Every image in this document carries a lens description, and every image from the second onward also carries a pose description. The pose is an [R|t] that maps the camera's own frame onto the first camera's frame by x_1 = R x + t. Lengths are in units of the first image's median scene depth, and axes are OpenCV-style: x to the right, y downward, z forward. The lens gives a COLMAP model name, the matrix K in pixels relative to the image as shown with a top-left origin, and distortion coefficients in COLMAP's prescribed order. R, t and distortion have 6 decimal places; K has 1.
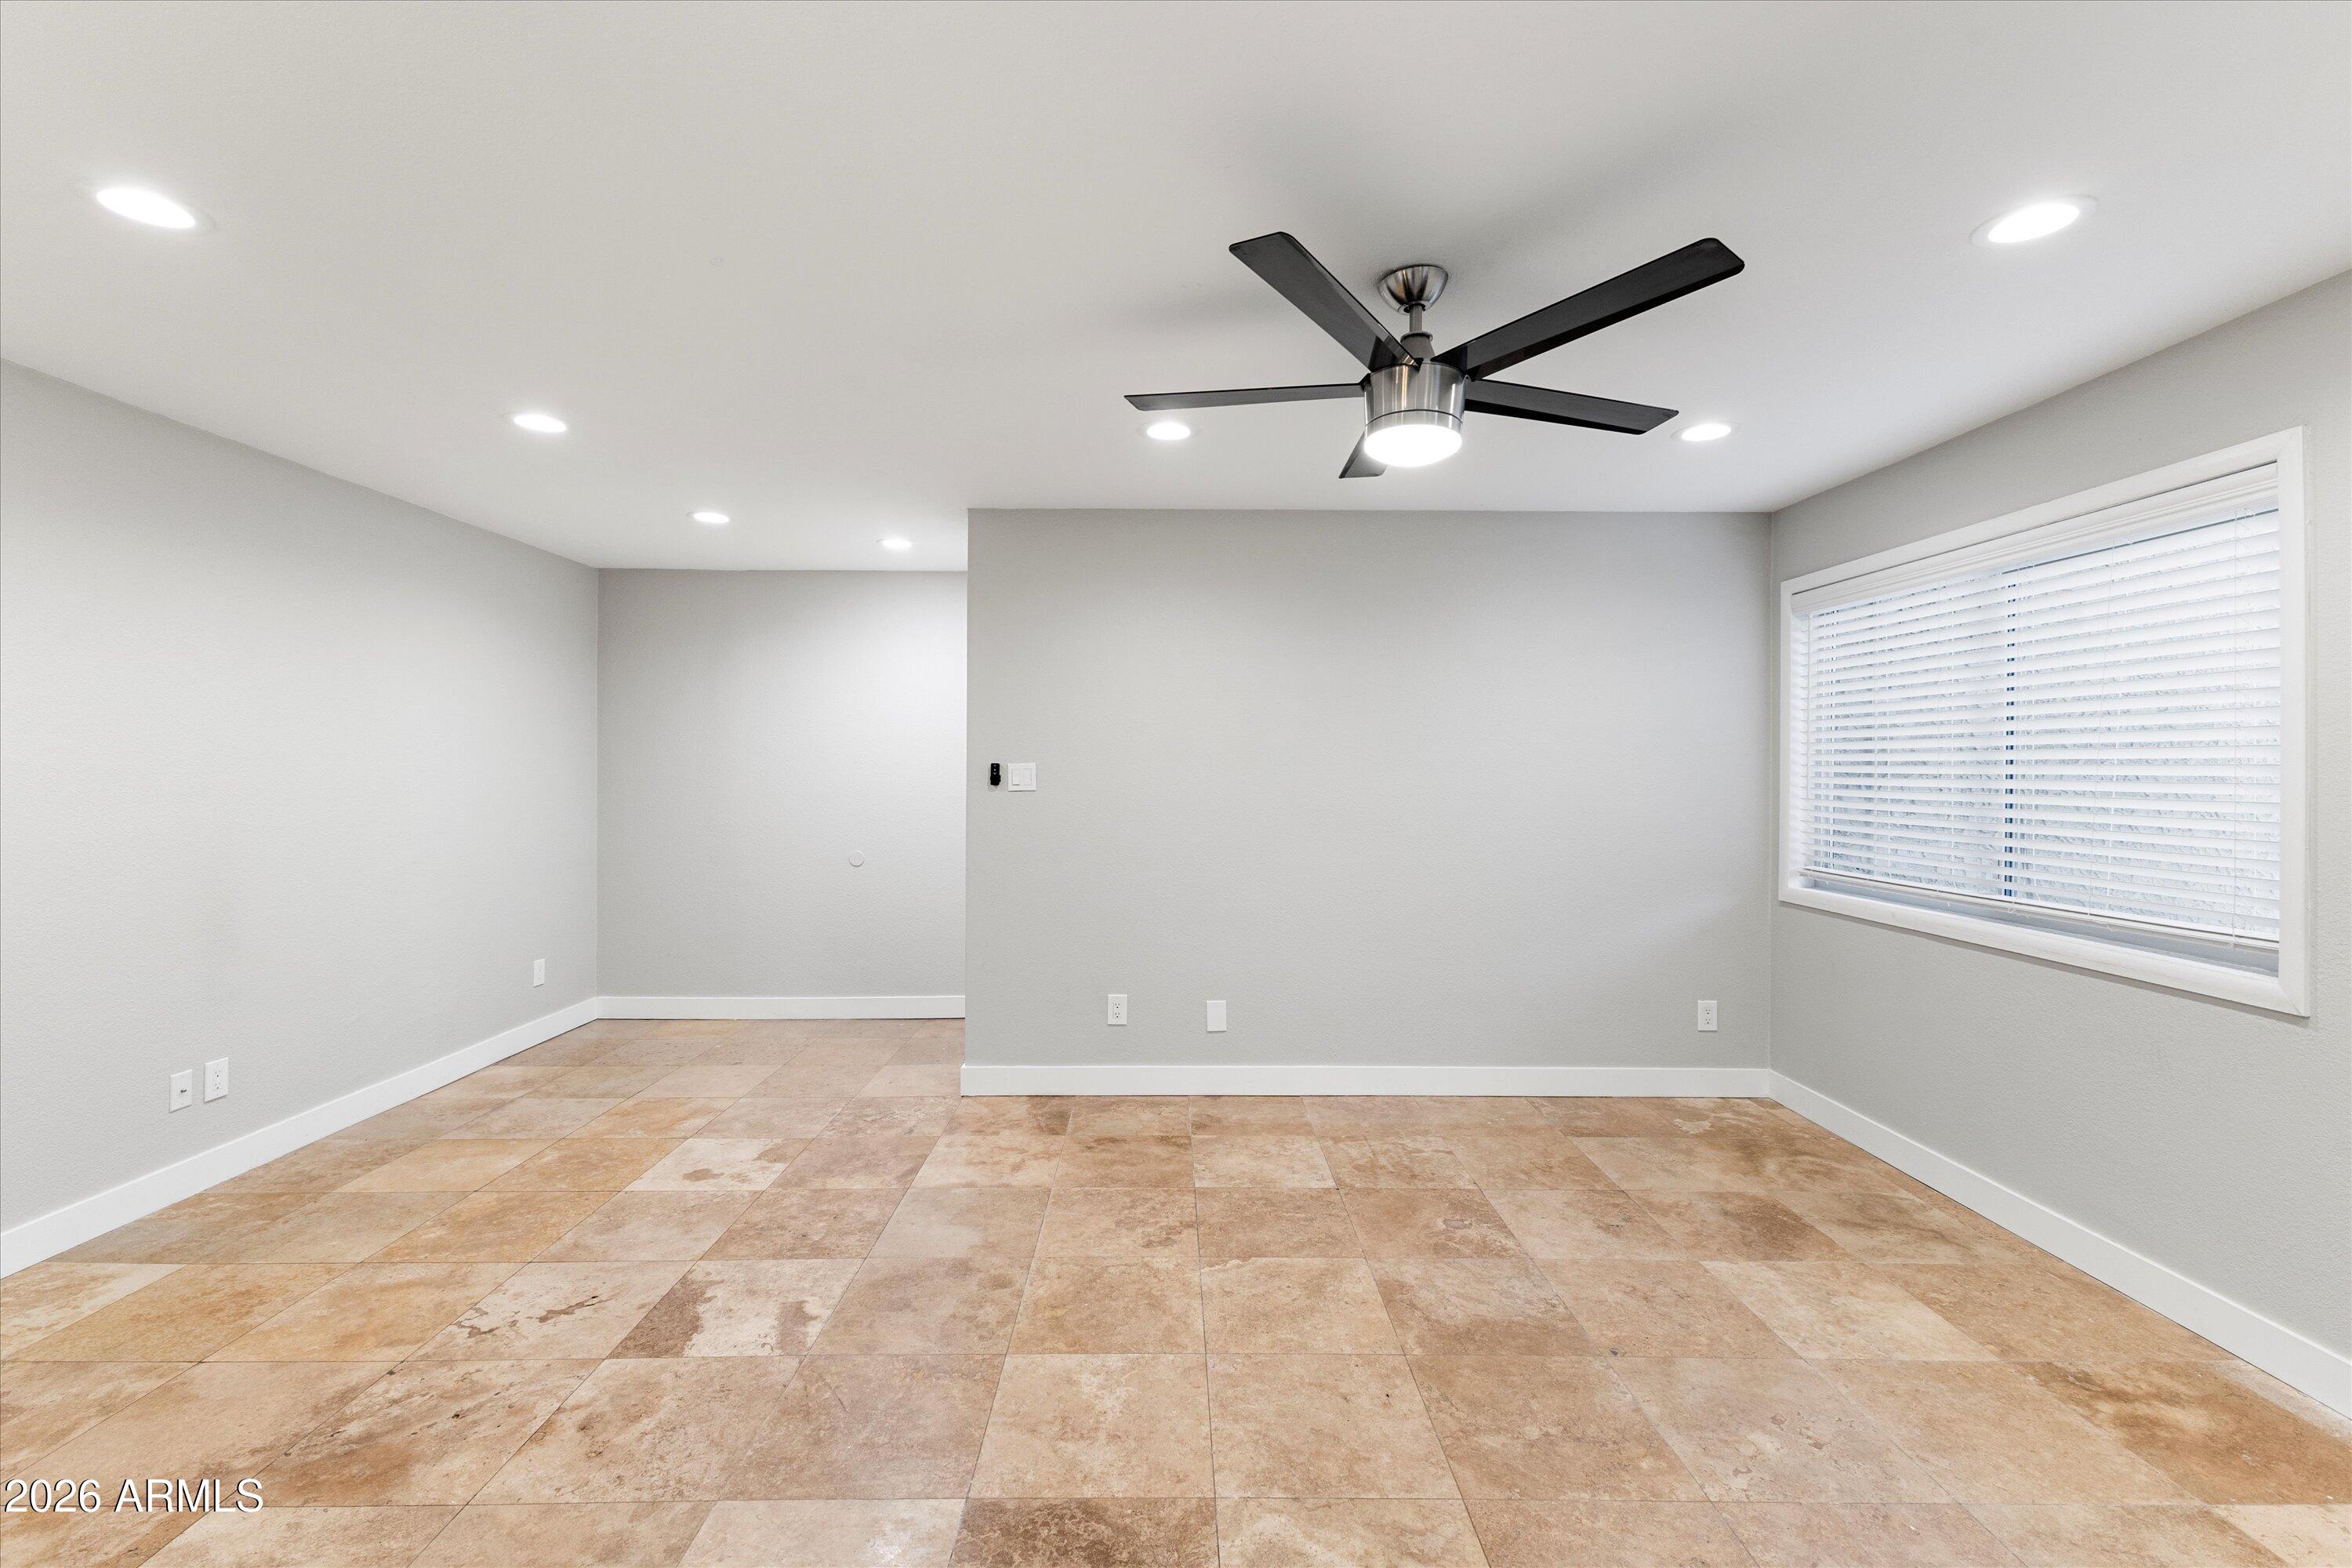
lens RADIAL K [[1010.1, 0, 1170.3], [0, 1010.1, 768.7], [0, 0, 1]] dist [0.014377, -0.004552]
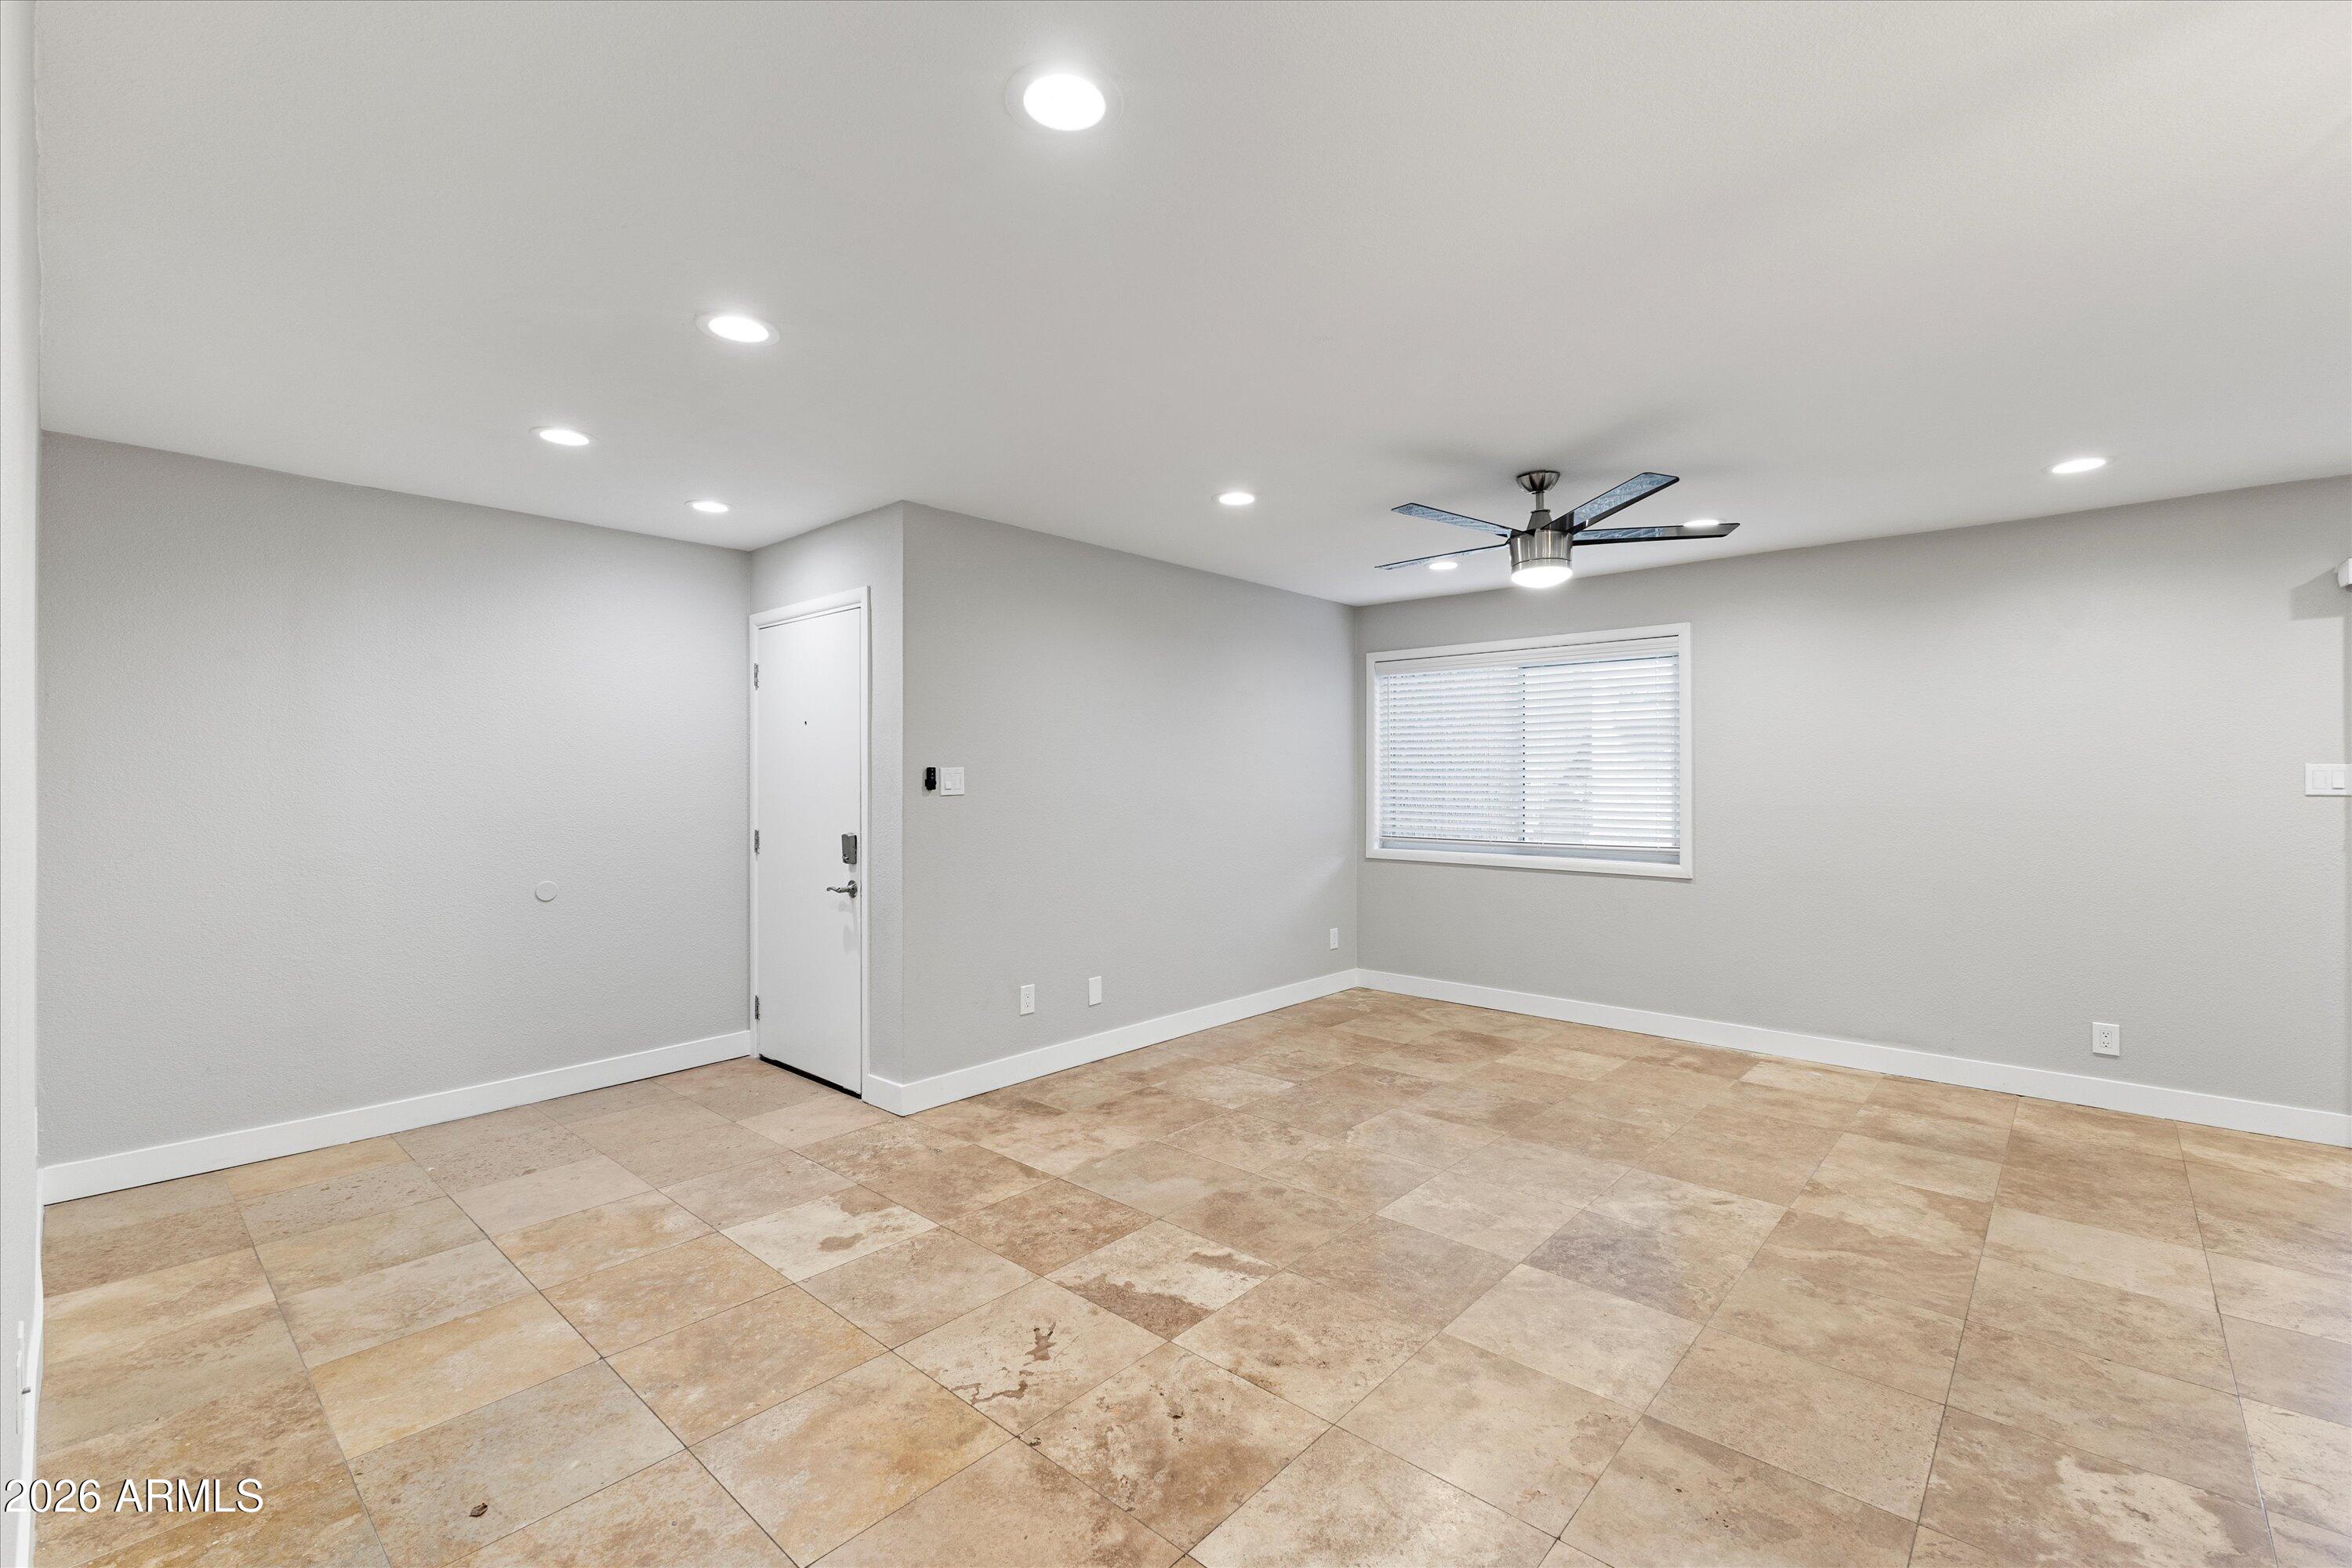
lens RADIAL K [[1010.1, 0, 1170.3], [0, 1010.1, 768.7], [0, 0, 1]] dist [0.014377, -0.004552]
pose [[0.677119, 0.003267, 0.735867, -1.082193], [0.004385, 0.999954, -0.008475, 0.007753], [-0.735861, 0.008965, 0.677073, 0.246567]]
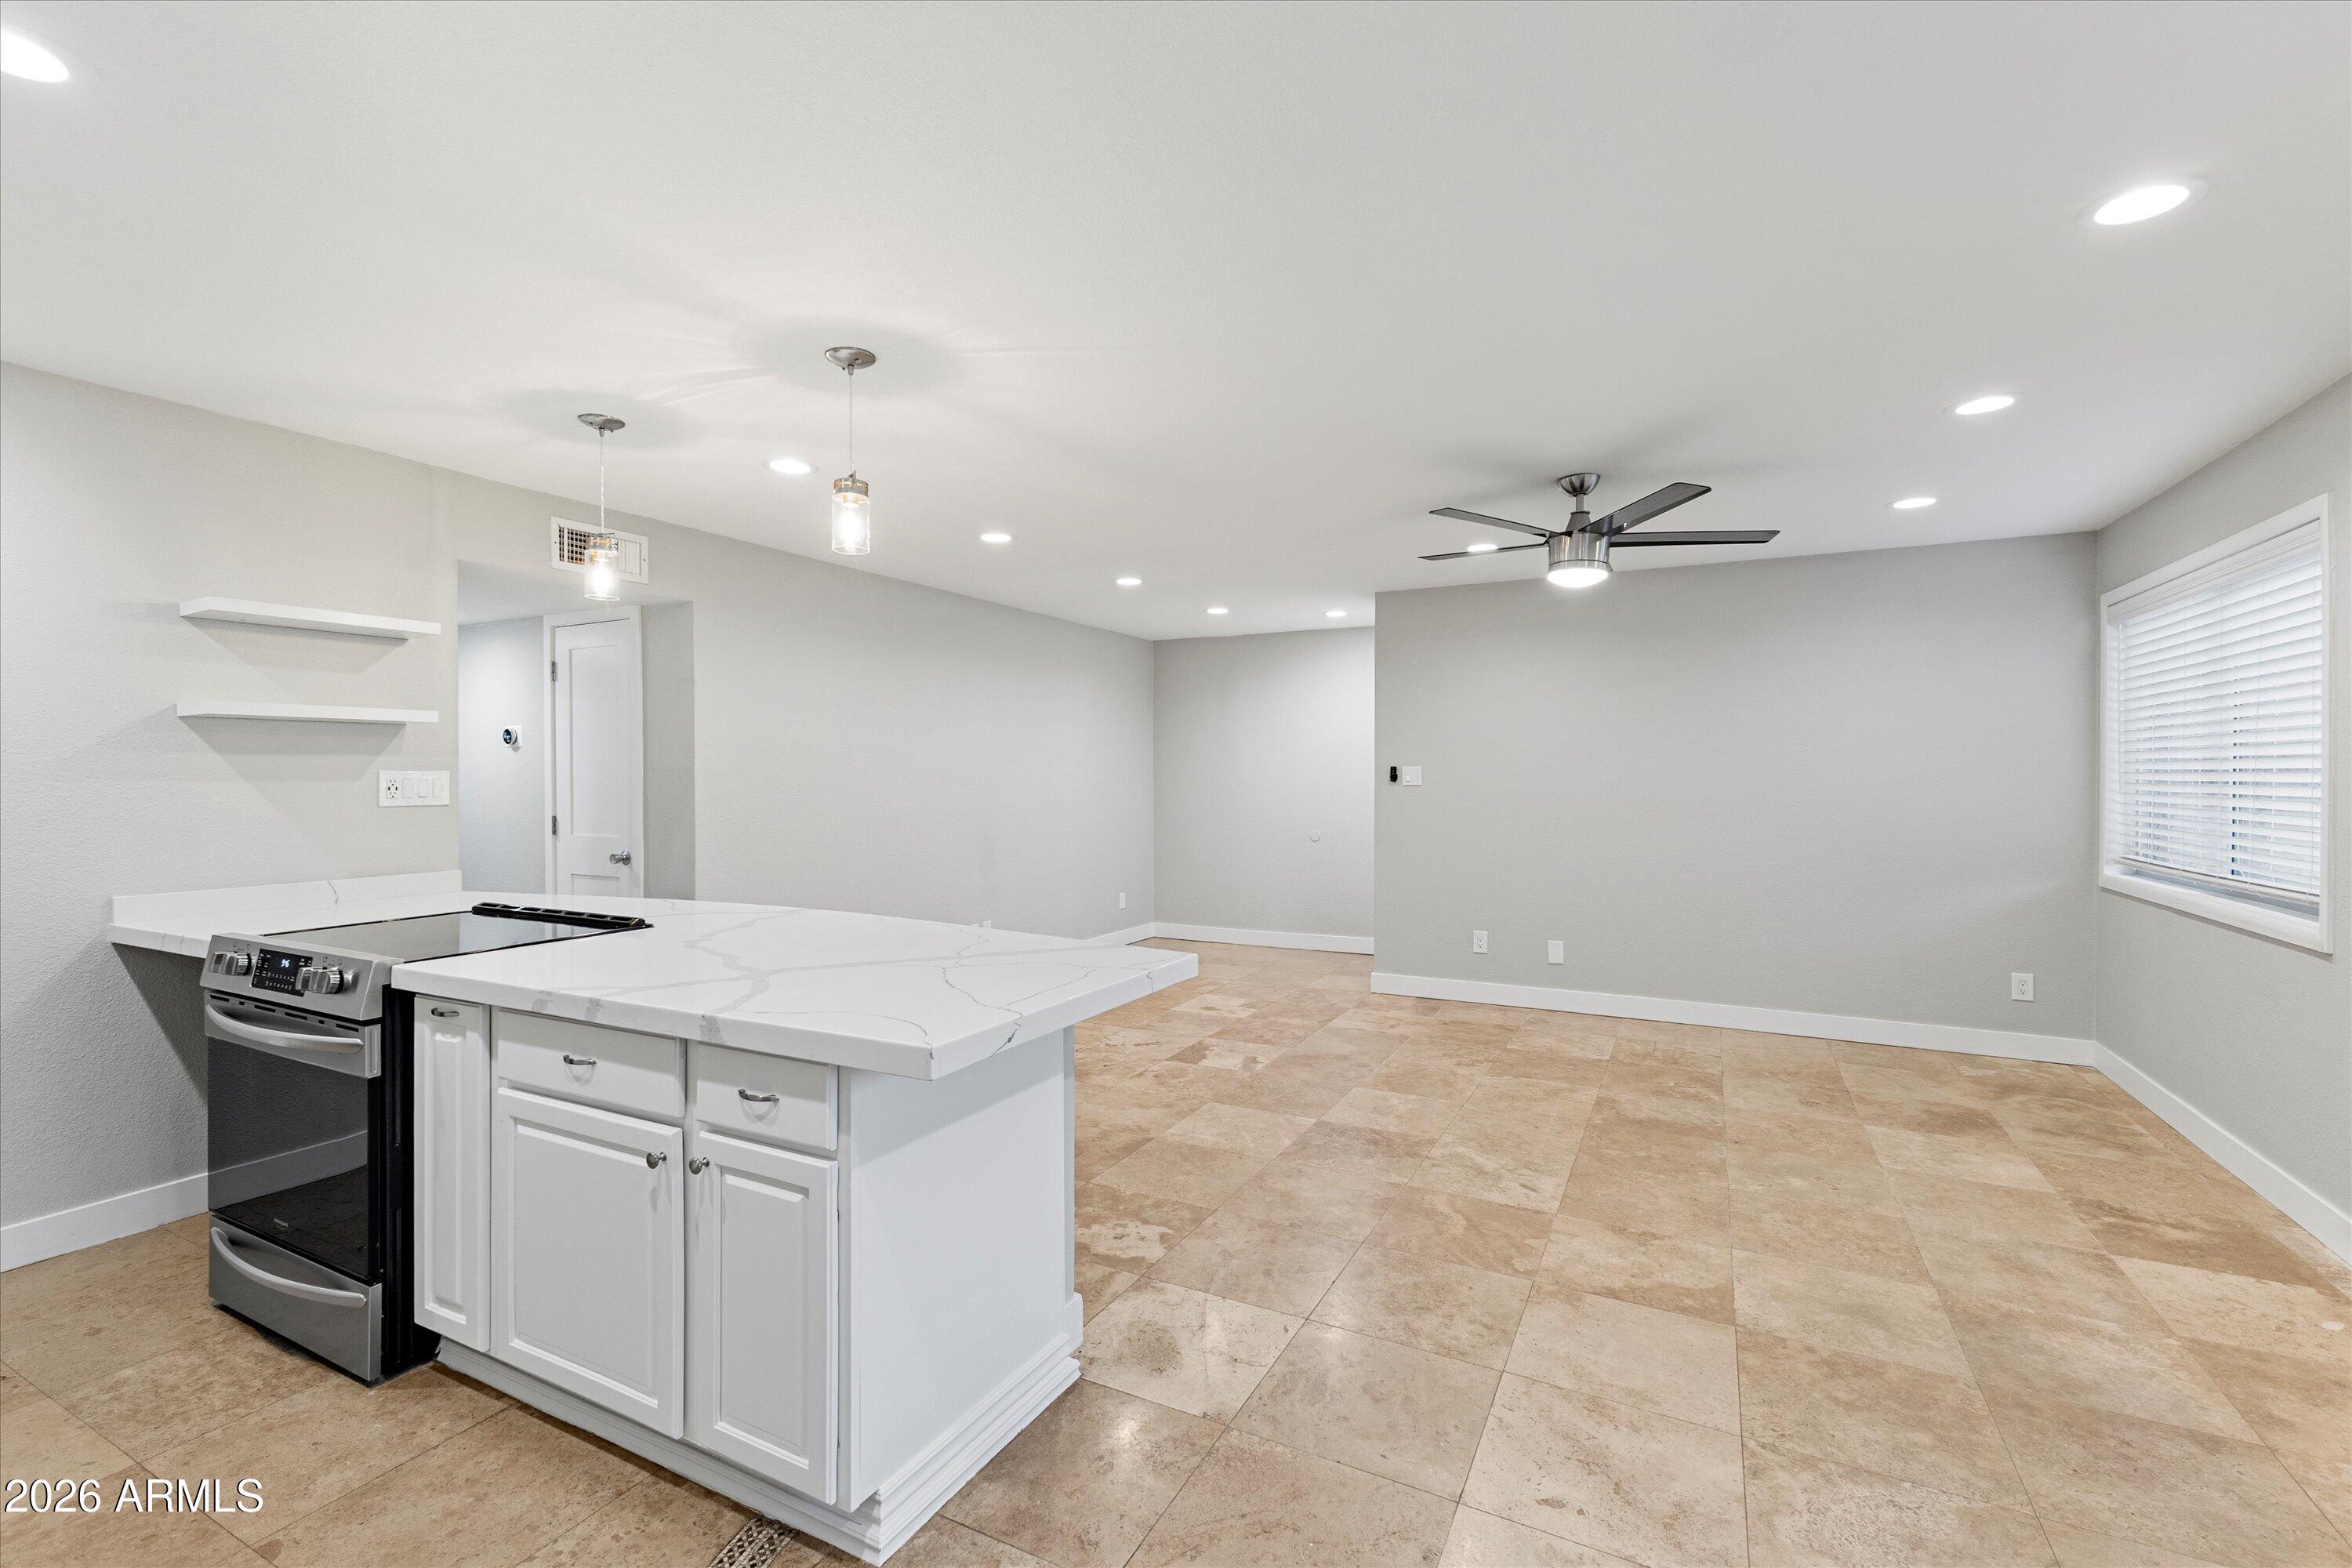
lens RADIAL K [[1017.2, 0, 1173.5], [0, 1017.2, 777.9], [0, 0, 1]] dist [0.005524, 0.000210]
pose [[0.883462, -0.002579, -0.468496, 0.341558], [0.003641, 0.999992, 0.001361, 0.011674], [0.468489, -0.002908, 0.883464, -0.645445]]
